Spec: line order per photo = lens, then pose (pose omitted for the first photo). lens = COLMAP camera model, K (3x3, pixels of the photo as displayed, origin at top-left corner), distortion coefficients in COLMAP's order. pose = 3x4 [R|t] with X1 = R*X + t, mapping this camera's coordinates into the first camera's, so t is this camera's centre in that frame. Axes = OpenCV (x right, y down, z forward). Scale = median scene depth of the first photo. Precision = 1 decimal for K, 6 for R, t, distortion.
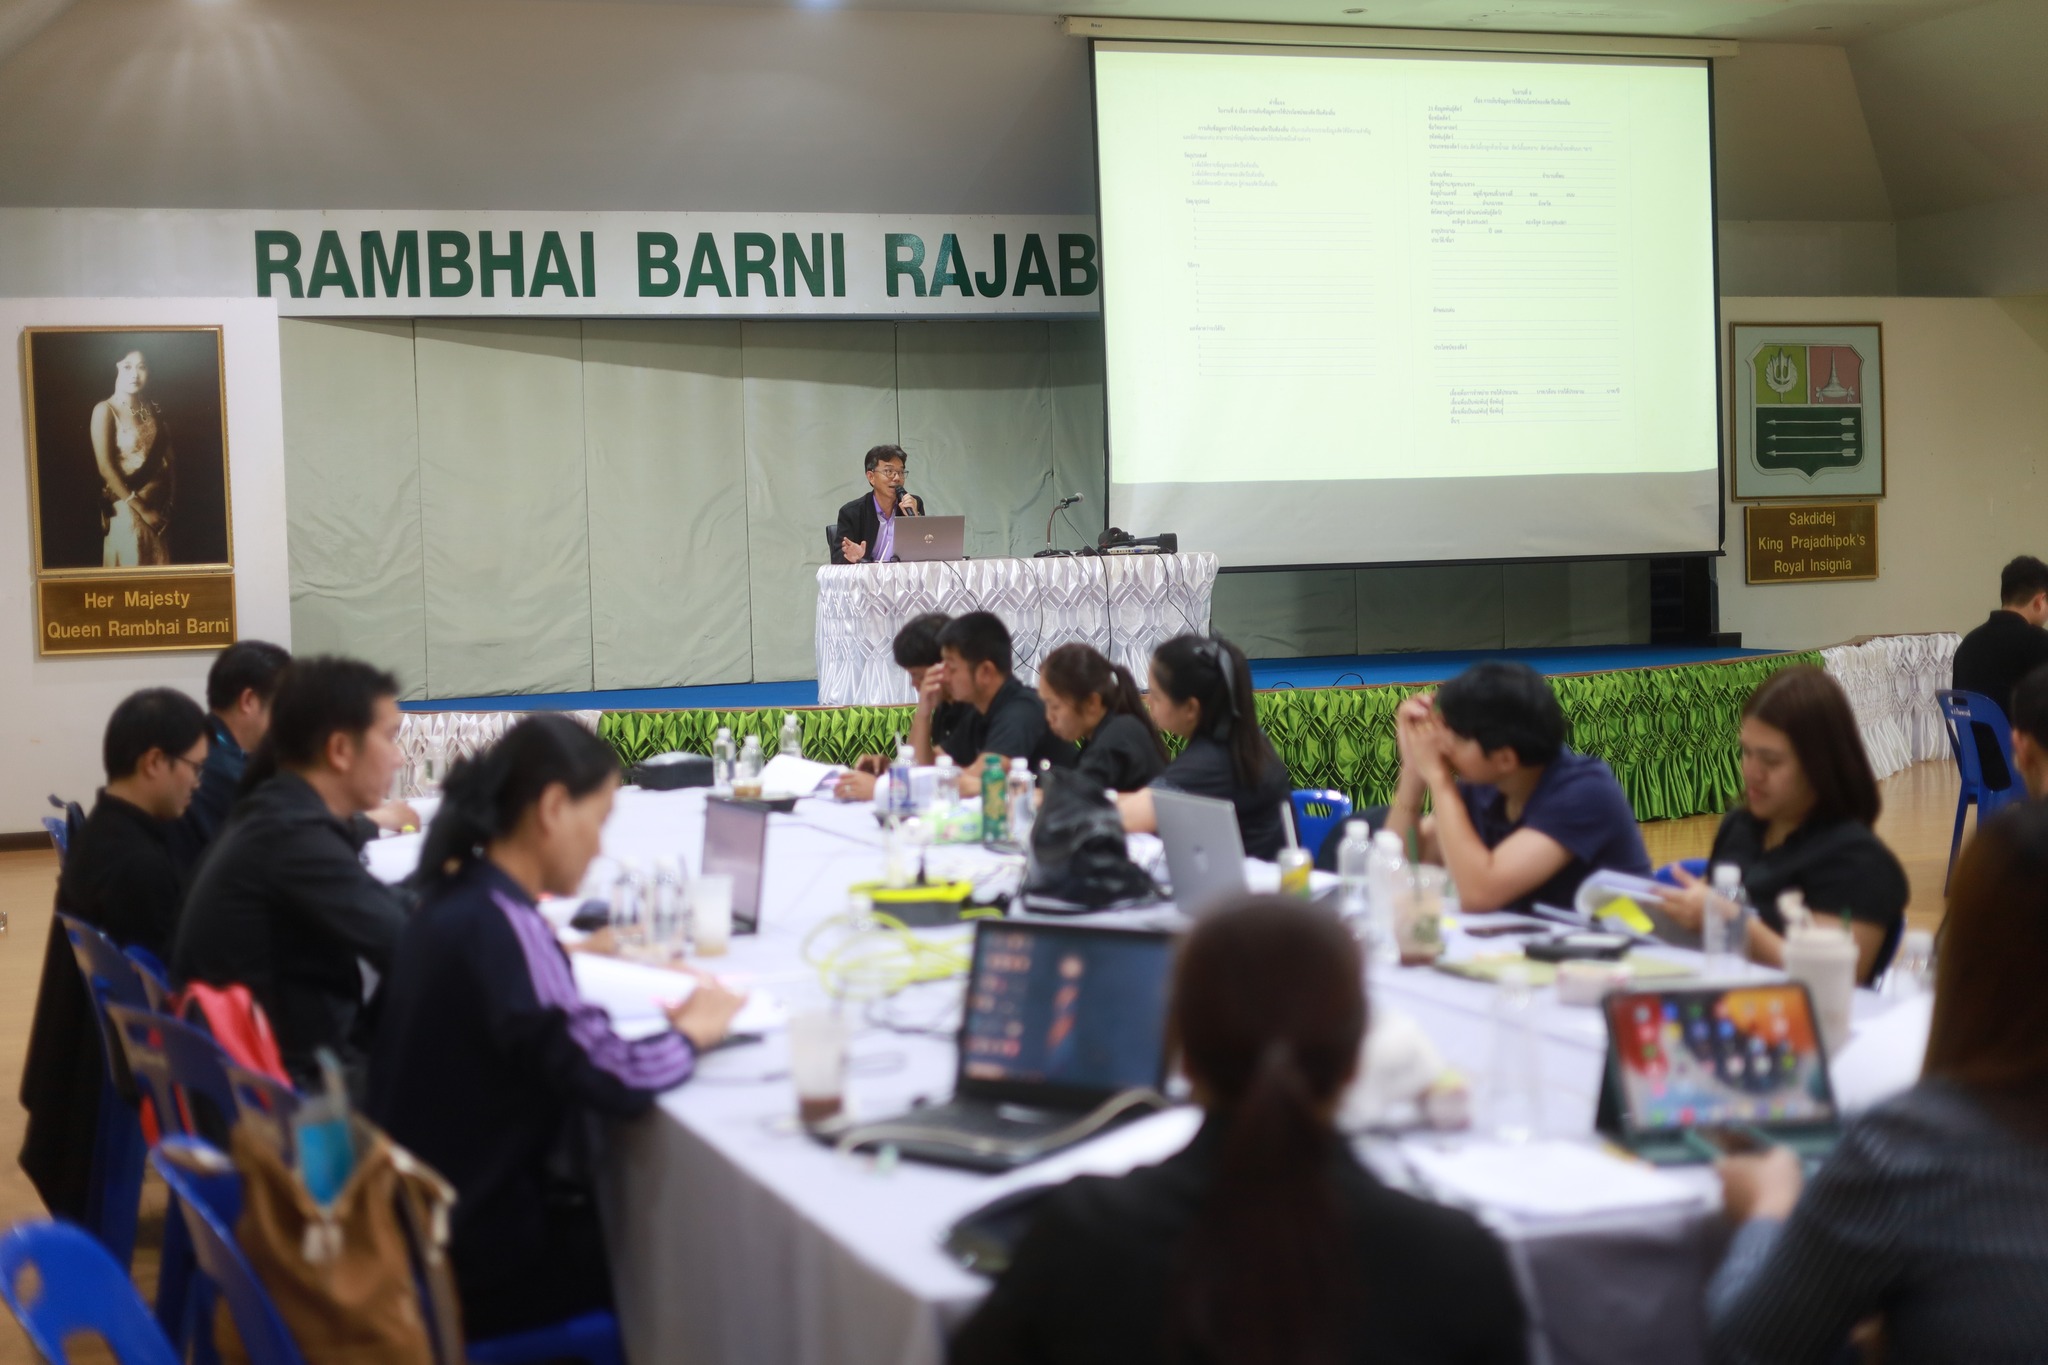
lens RADIAL K [[2884.0, 0, 1029.5], [0, 2884.0, 672.5], [0, 0, 1]] dist [0.014489, -0.023660]
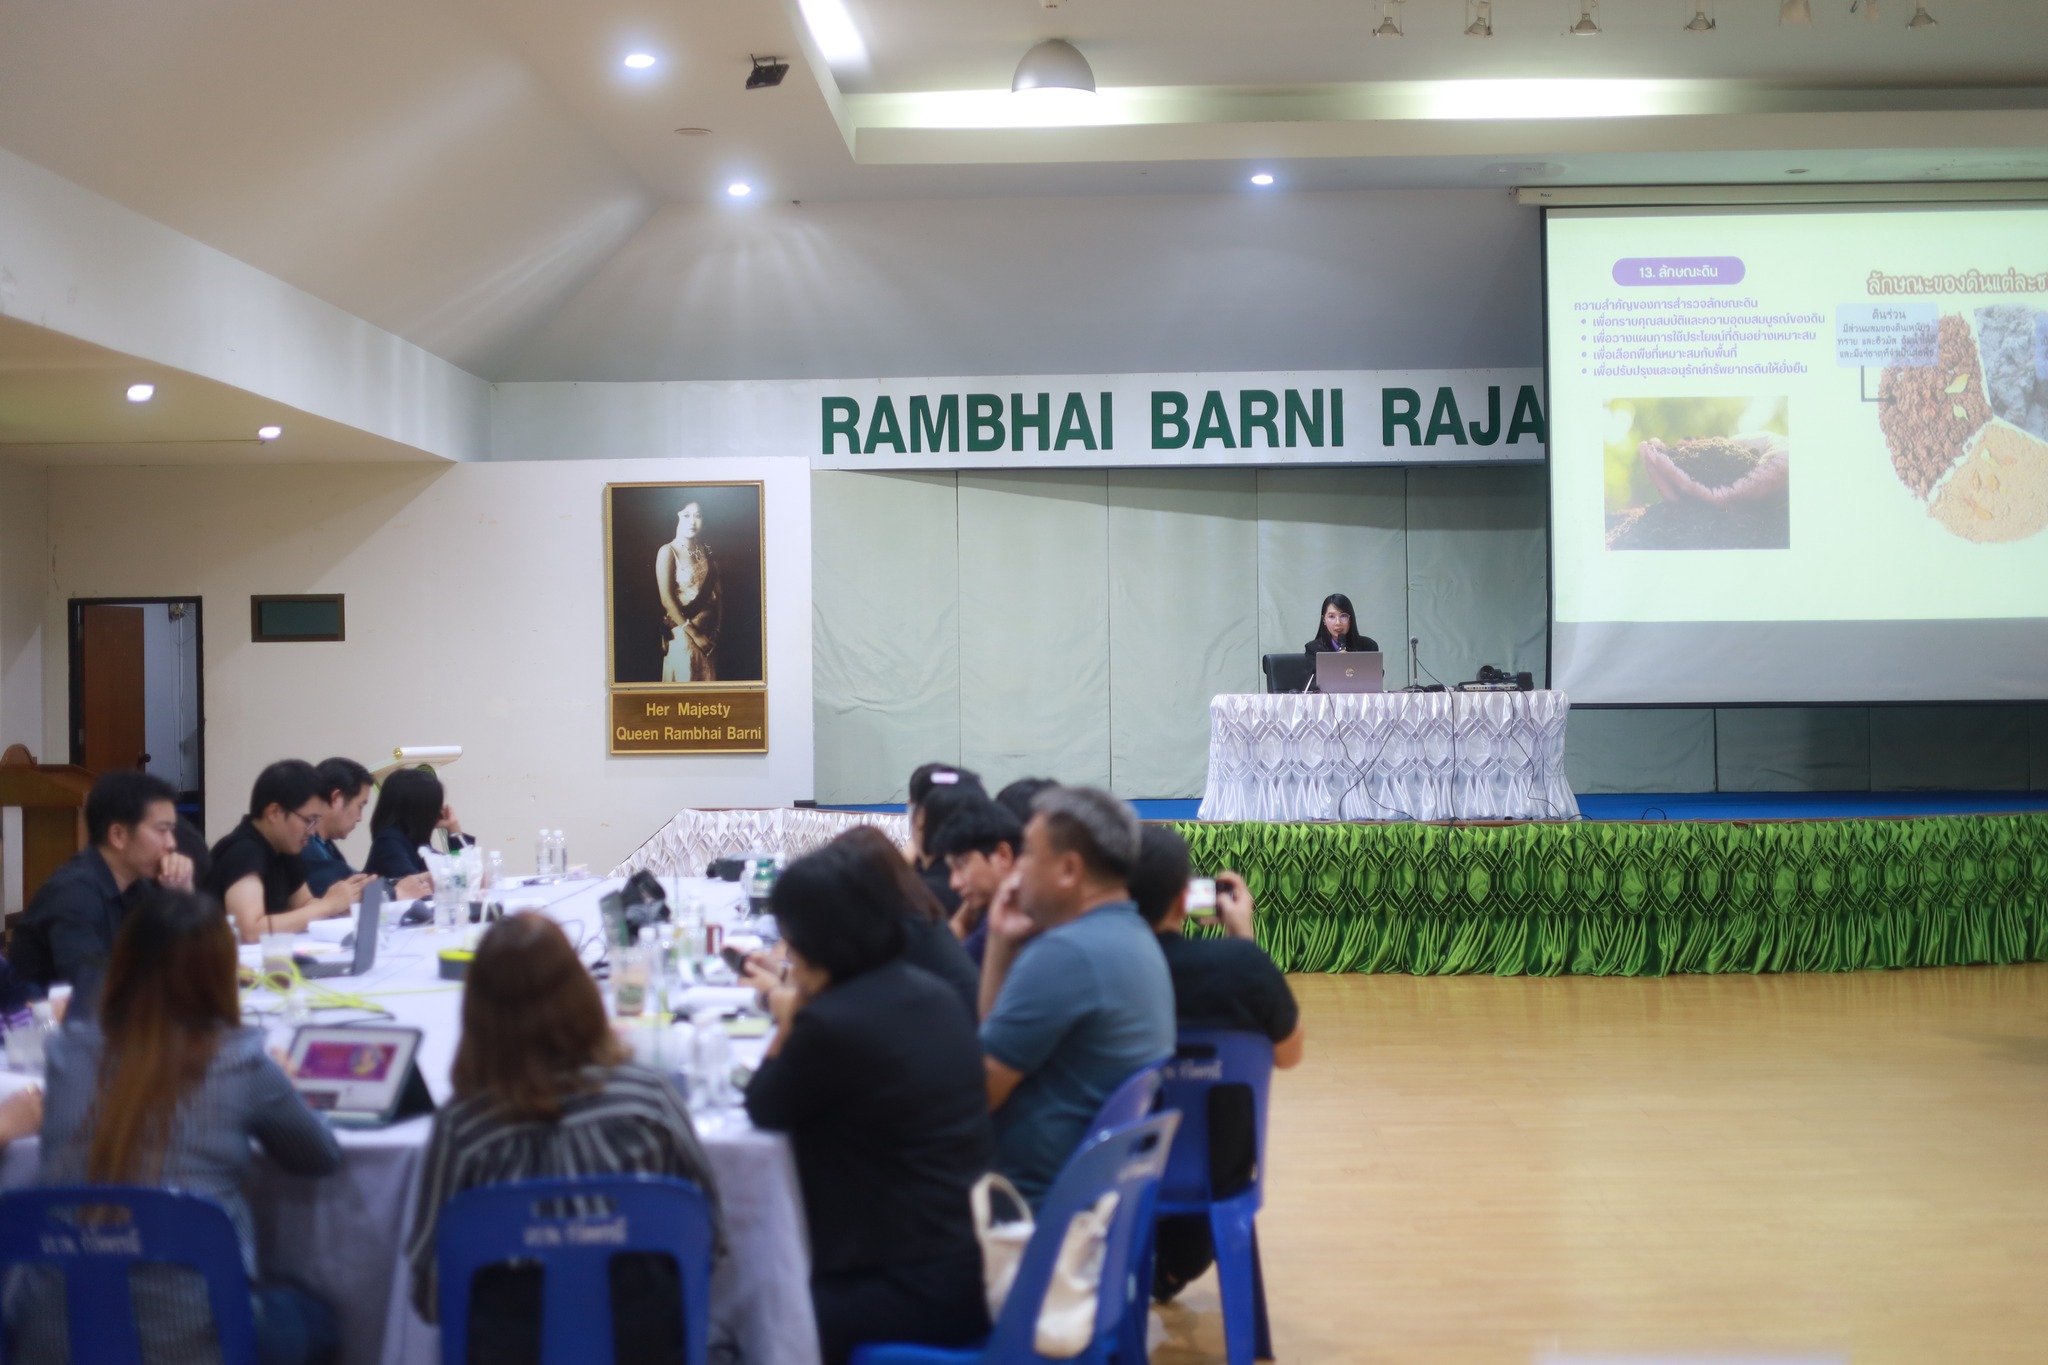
lens RADIAL K [[2884.0, 0, 1029.5], [0, 2884.0, 672.5], [0, 0, 1]] dist [0.014489, -0.023660]
pose [[0.936076, 0.019983, -0.351229, 0.218477], [-0.032735, 0.999001, -0.030407, -0.008087], [0.350270, 0.039960, 0.935796, -0.061718]]
